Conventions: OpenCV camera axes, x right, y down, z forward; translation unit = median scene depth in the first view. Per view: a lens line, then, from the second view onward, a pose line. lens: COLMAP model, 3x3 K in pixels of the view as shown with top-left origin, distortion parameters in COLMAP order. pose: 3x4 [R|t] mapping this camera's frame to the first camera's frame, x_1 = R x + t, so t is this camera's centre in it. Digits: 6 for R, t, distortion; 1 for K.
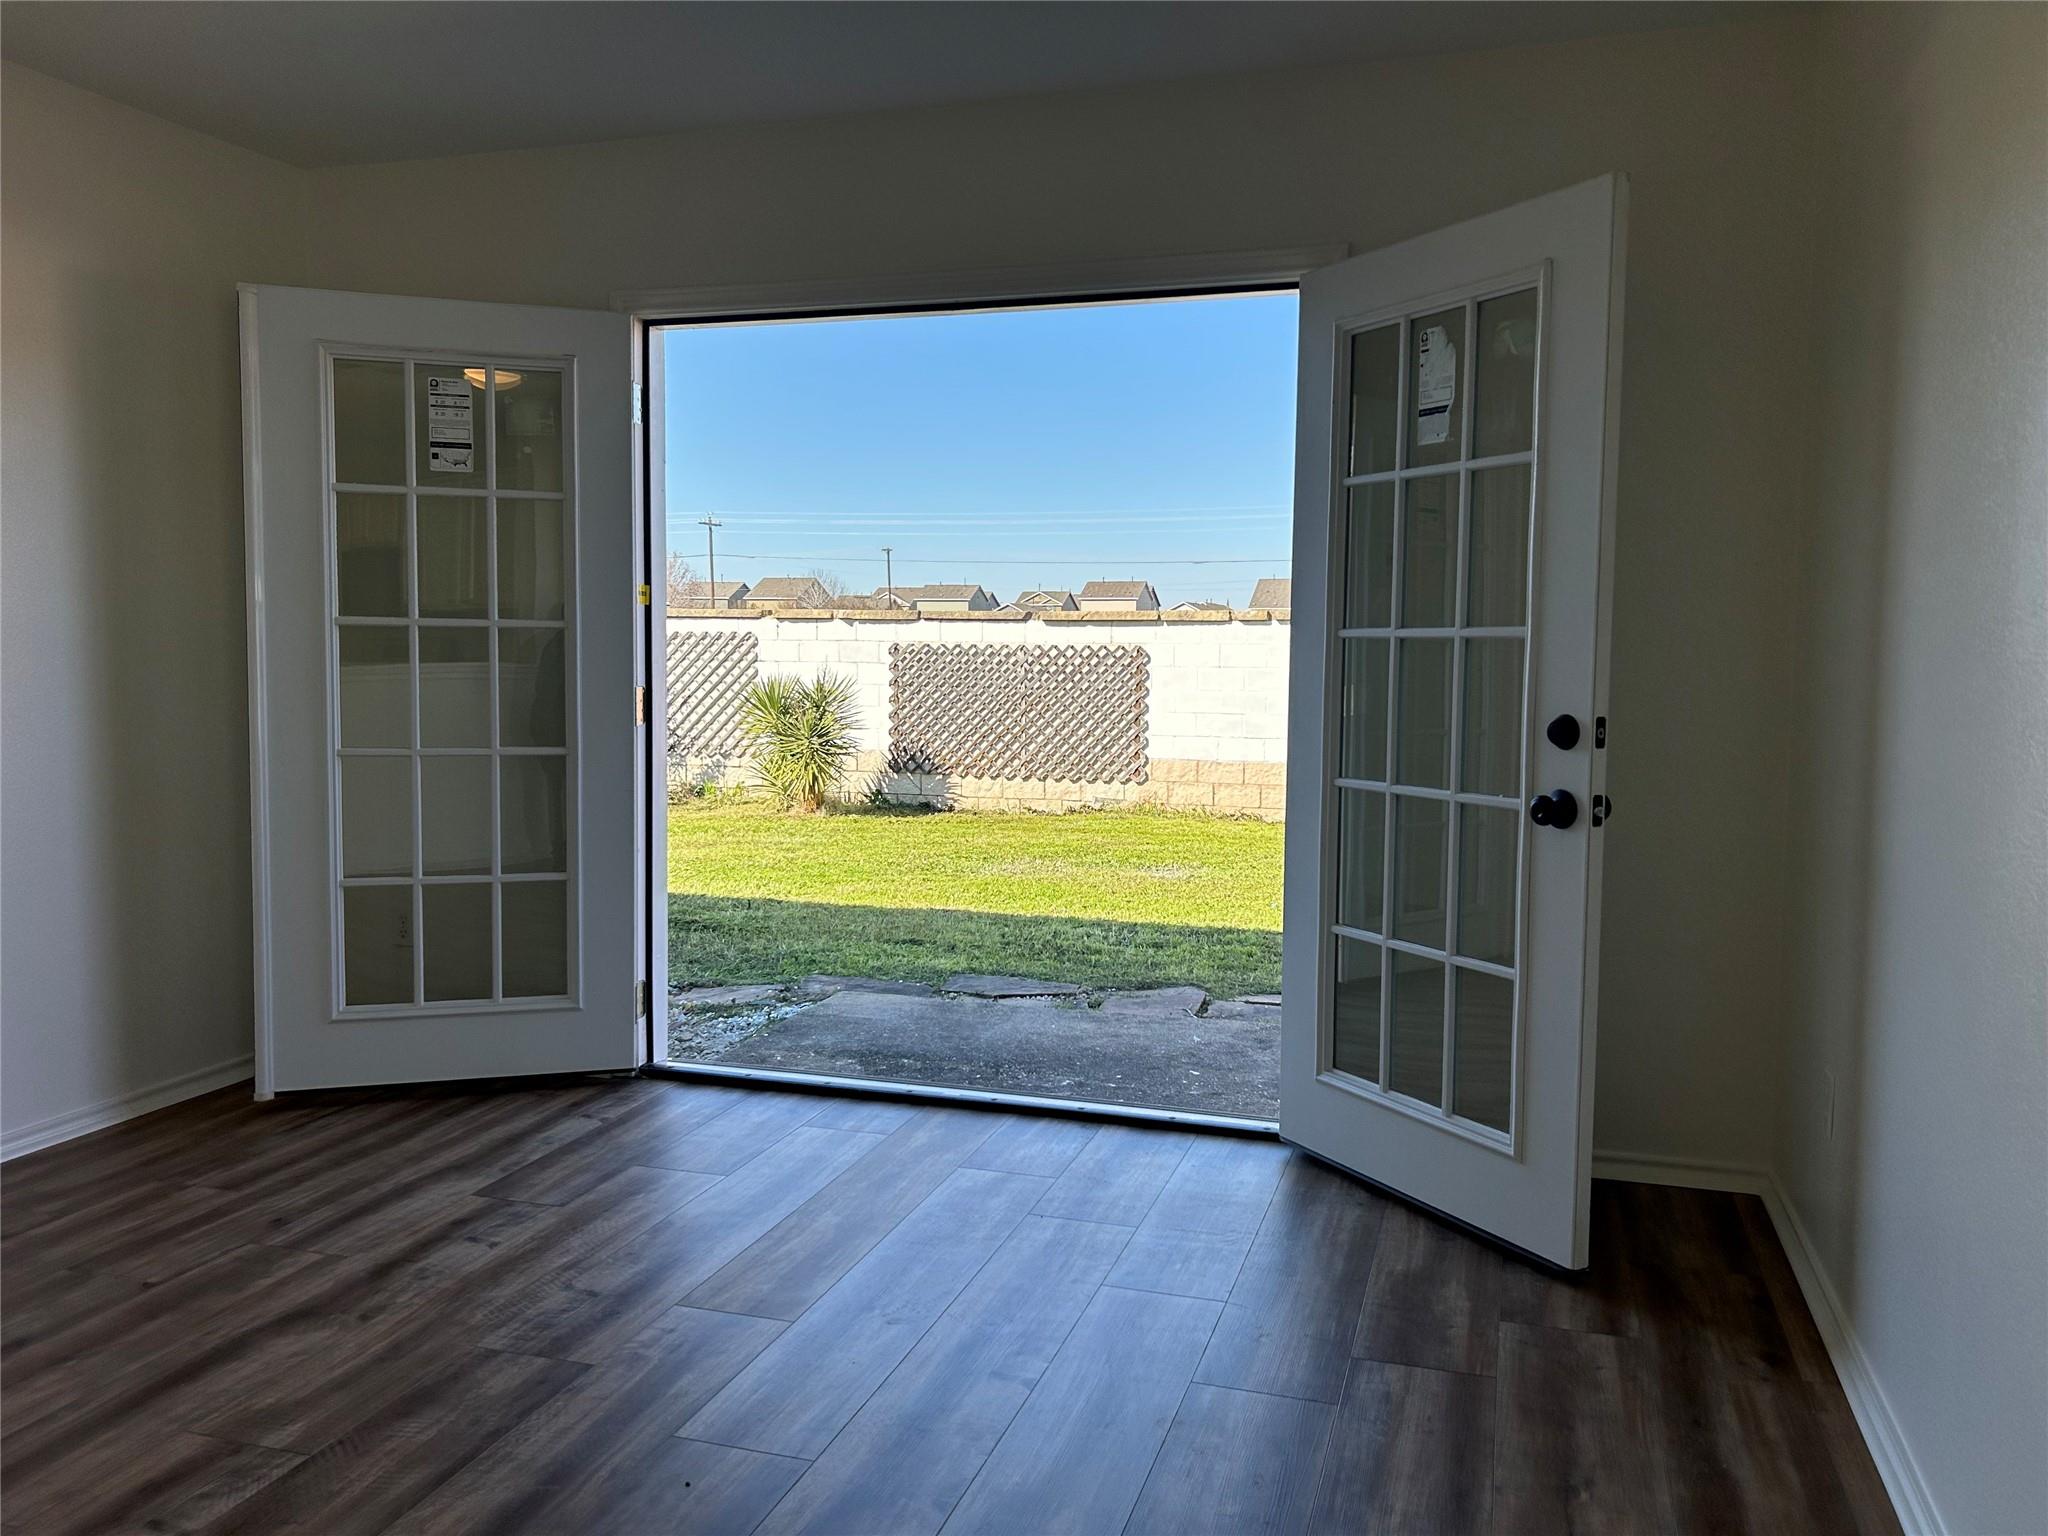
lens RADIAL K [[1541.5, 0, 1046.7], [0, 1541.5, 767.0], [0, 0, 1]] dist [0.035235, -0.059842]
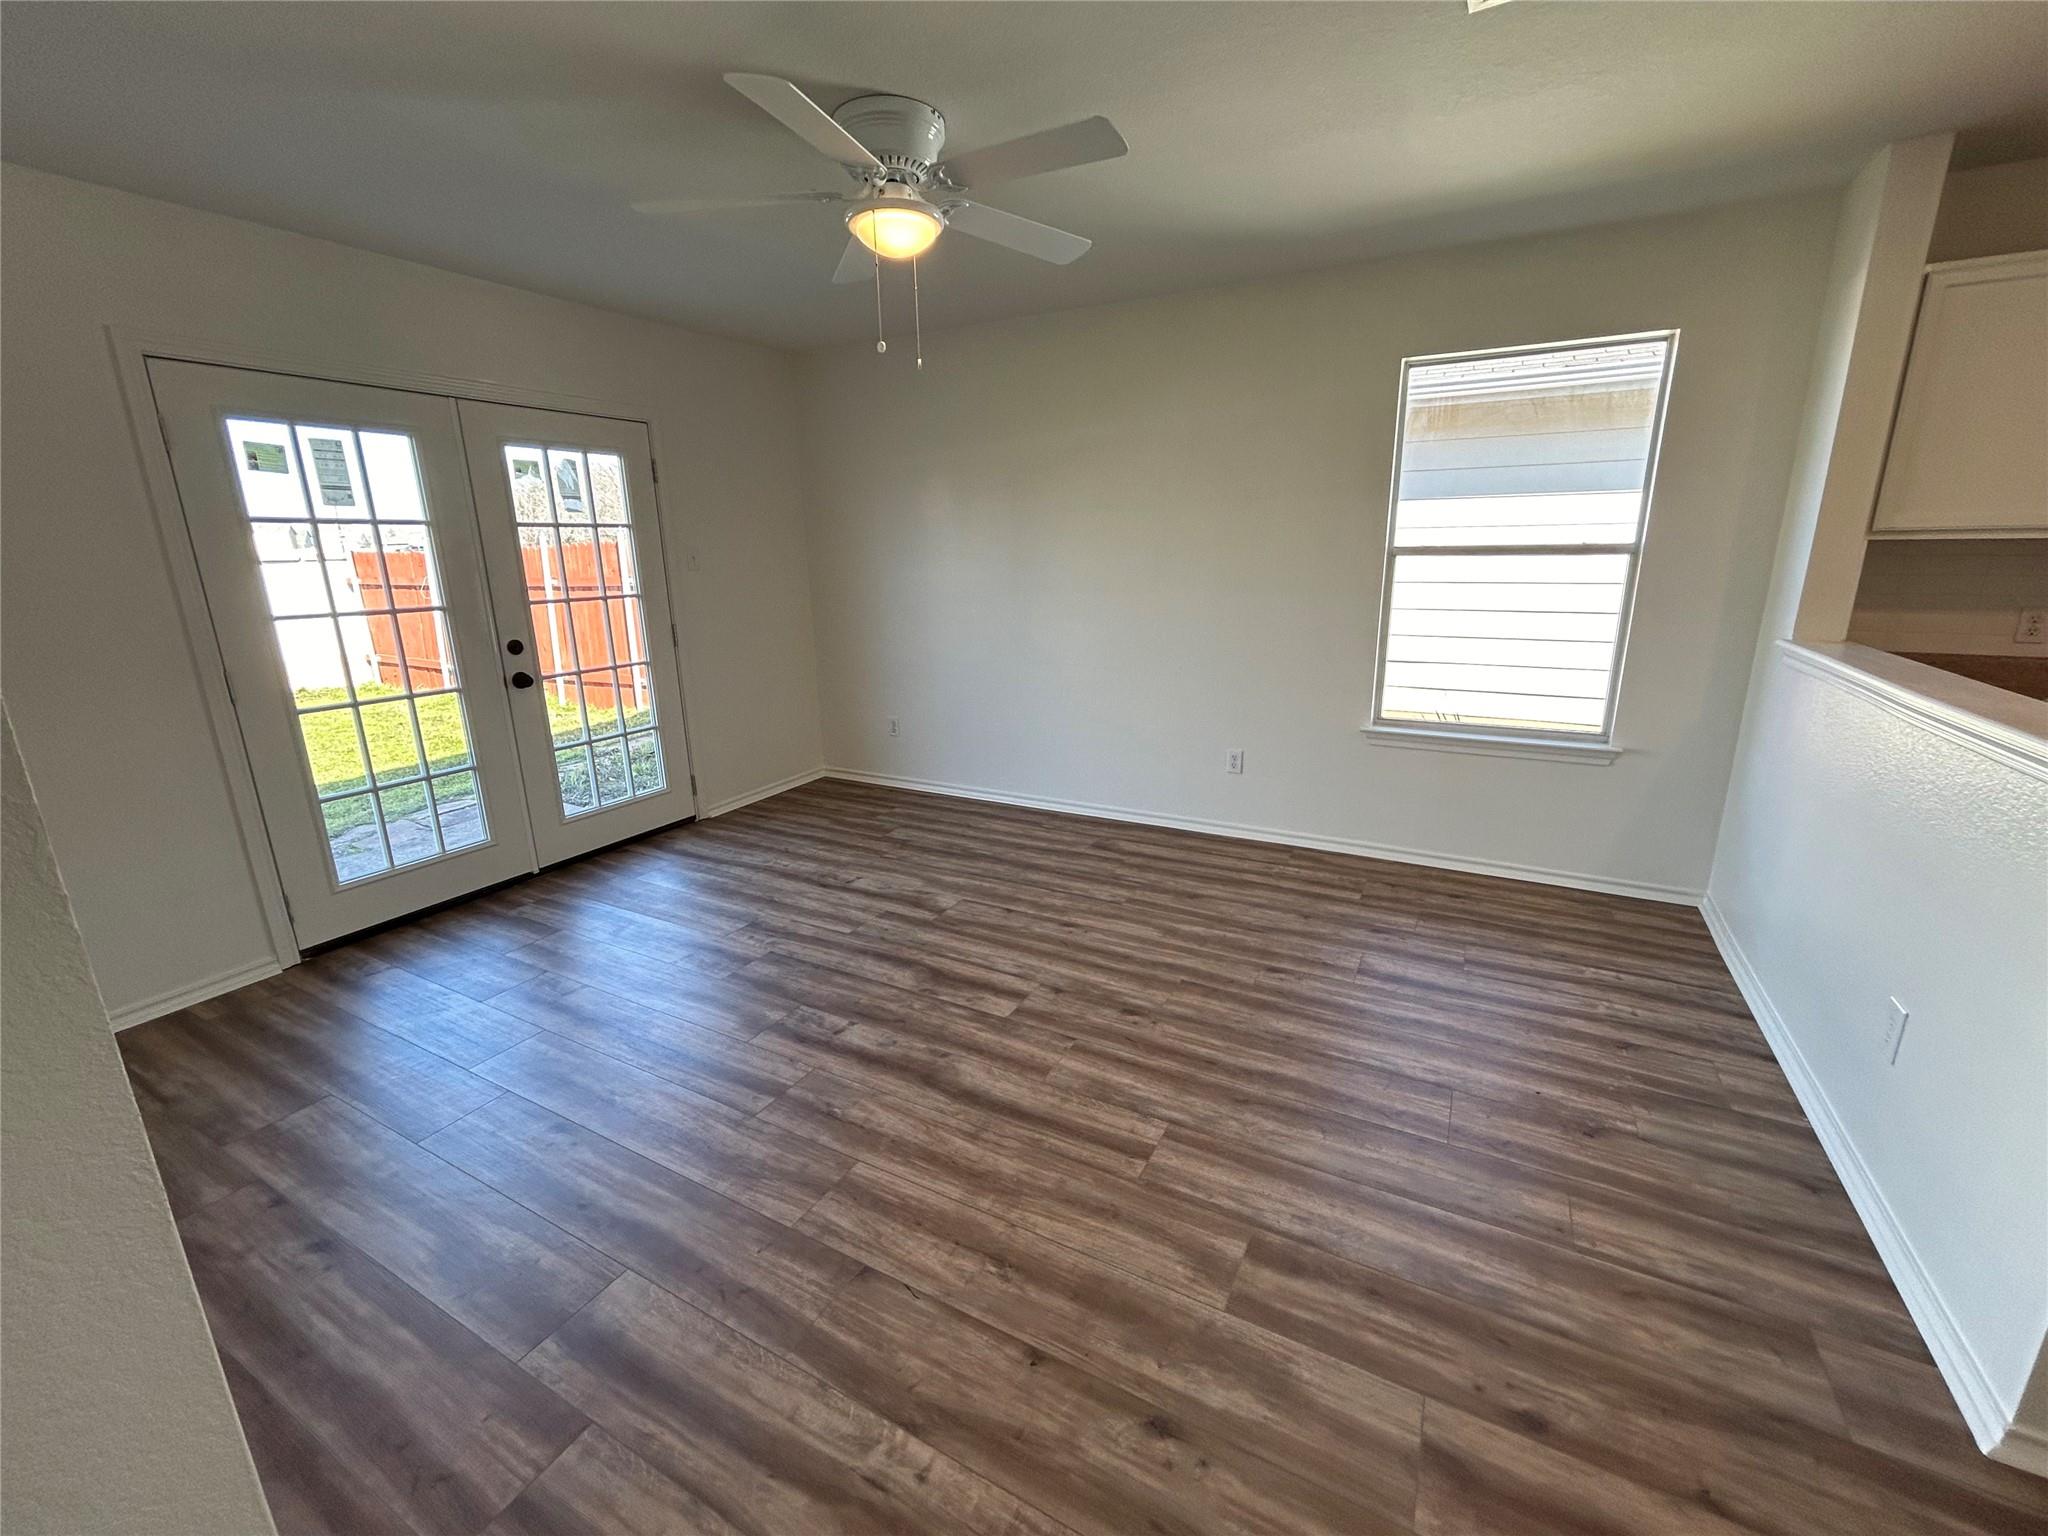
lens RADIAL K [[842.8, 0, 1024.6], [0, 842.8, 773.4], [0, 0, 1]] dist [-0.002064, 0.000371]
pose [[0.193925, -0.268386, 0.943590, -1.044864], [0.099241, 0.962282, 0.253307, -0.106094], [-0.975984, 0.044520, 0.213246, 0.298174]]
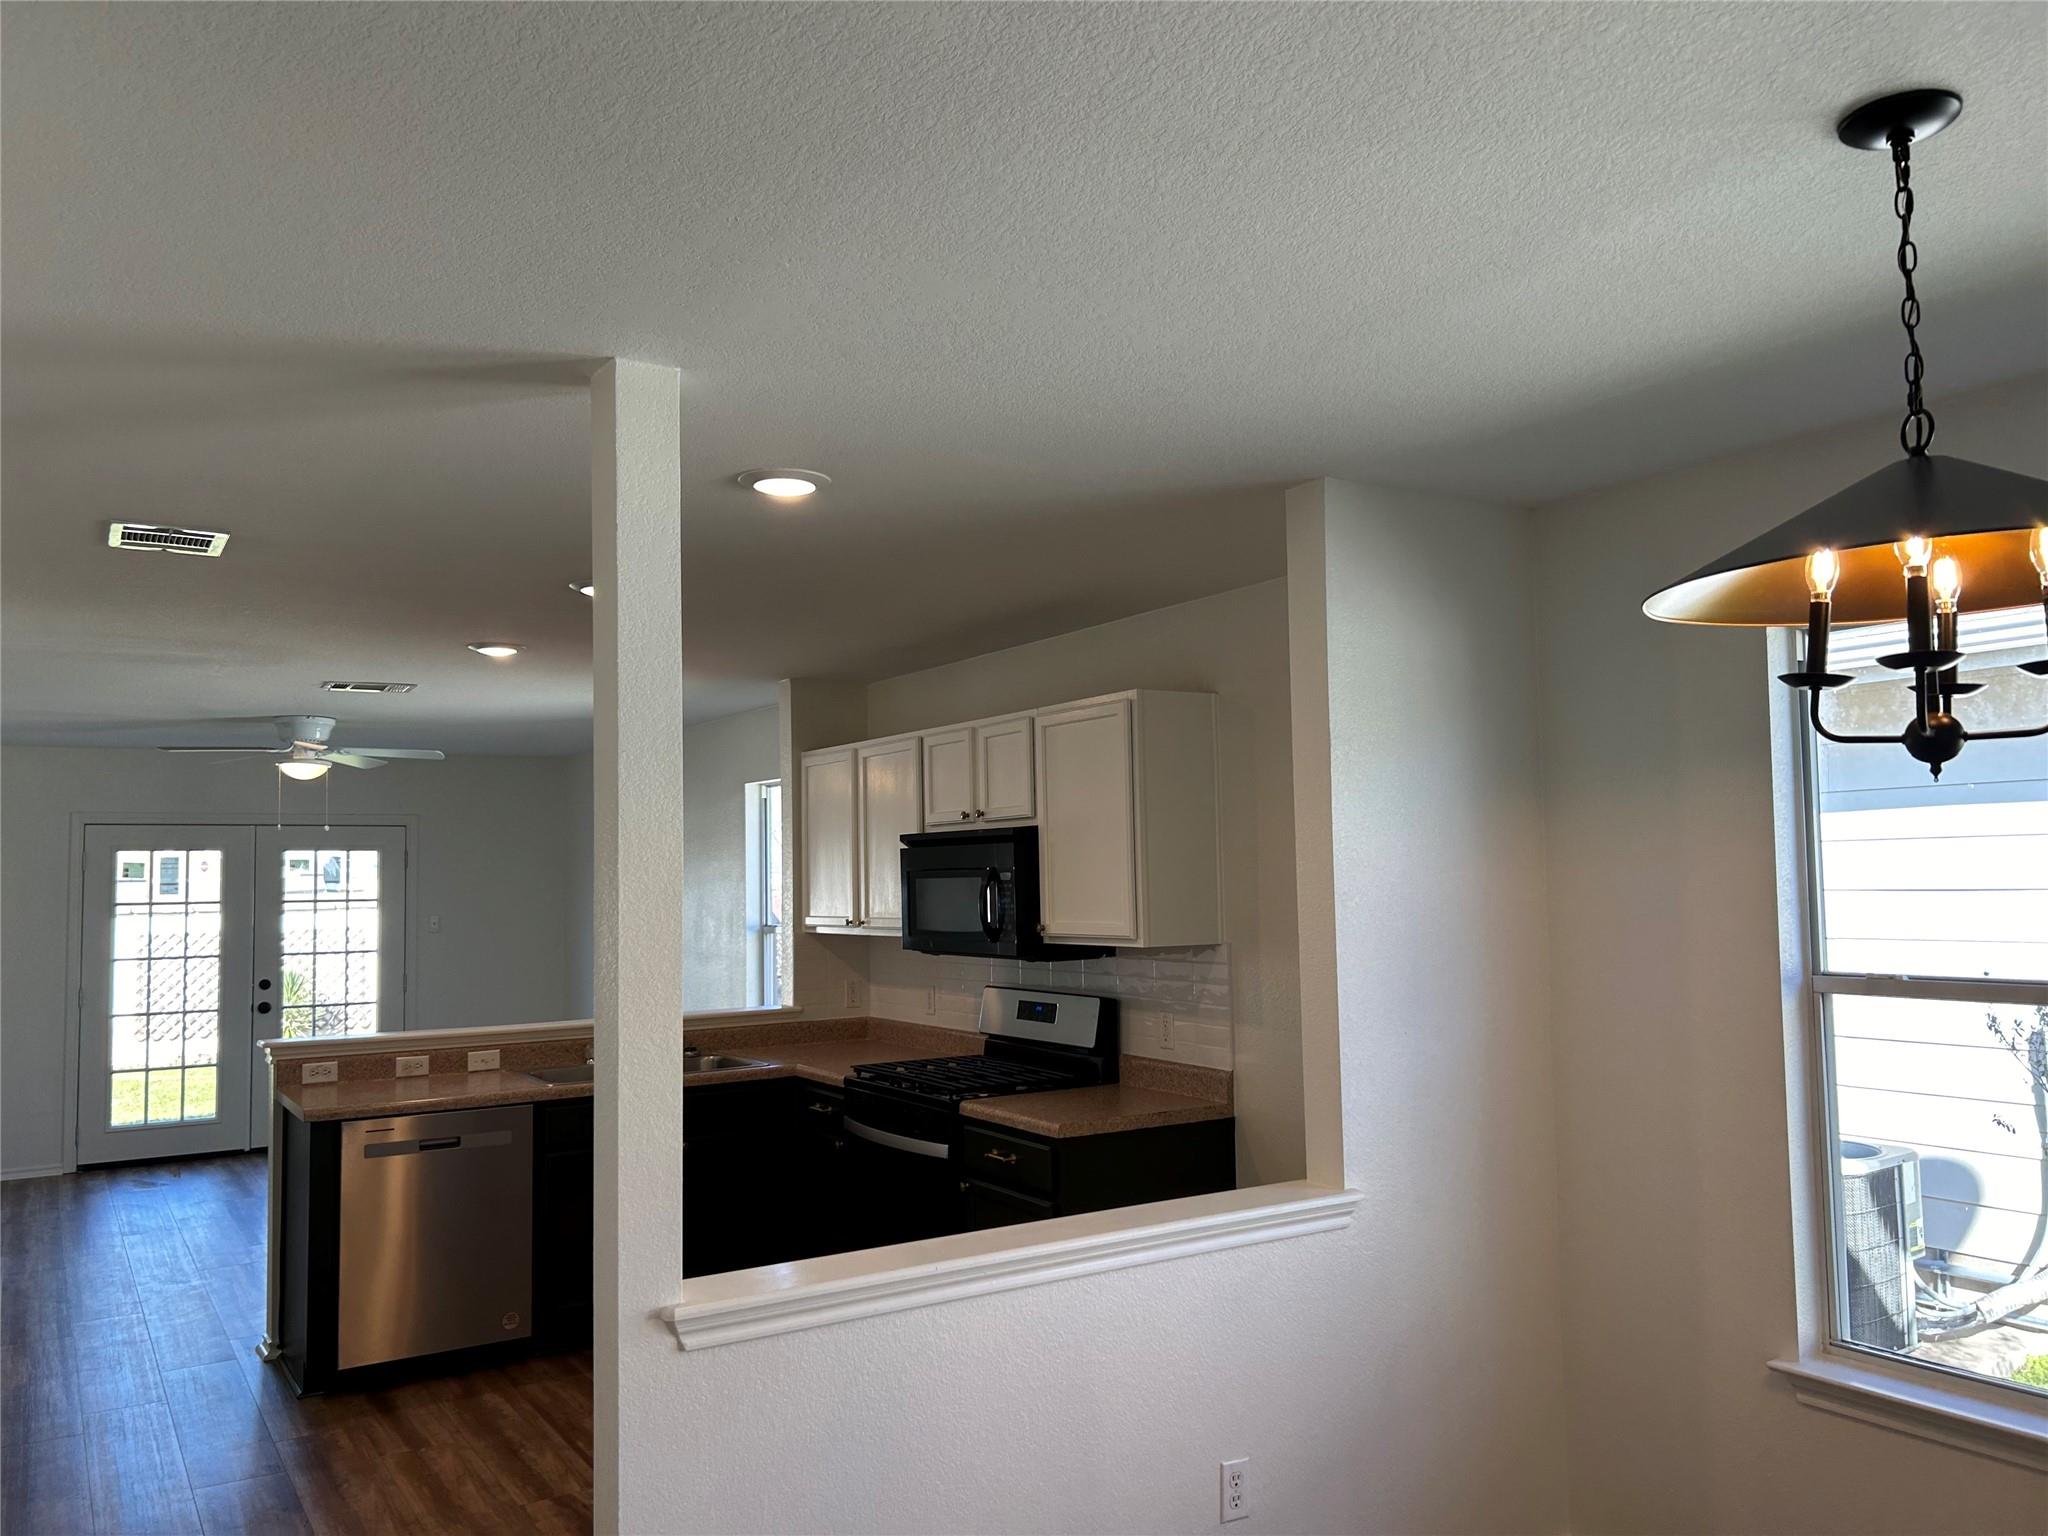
lens RADIAL K [[1541.5, 0, 1046.7], [0, 1541.5, 767.0], [0, 0, 1]] dist [0.035235, -0.059842]
pose [[0.638180, 0.034703, 0.769104, -1.425800], [0.086627, 0.989403, -0.116524, 0.015634], [-0.764998, 0.140989, 0.628411, -1.940162]]
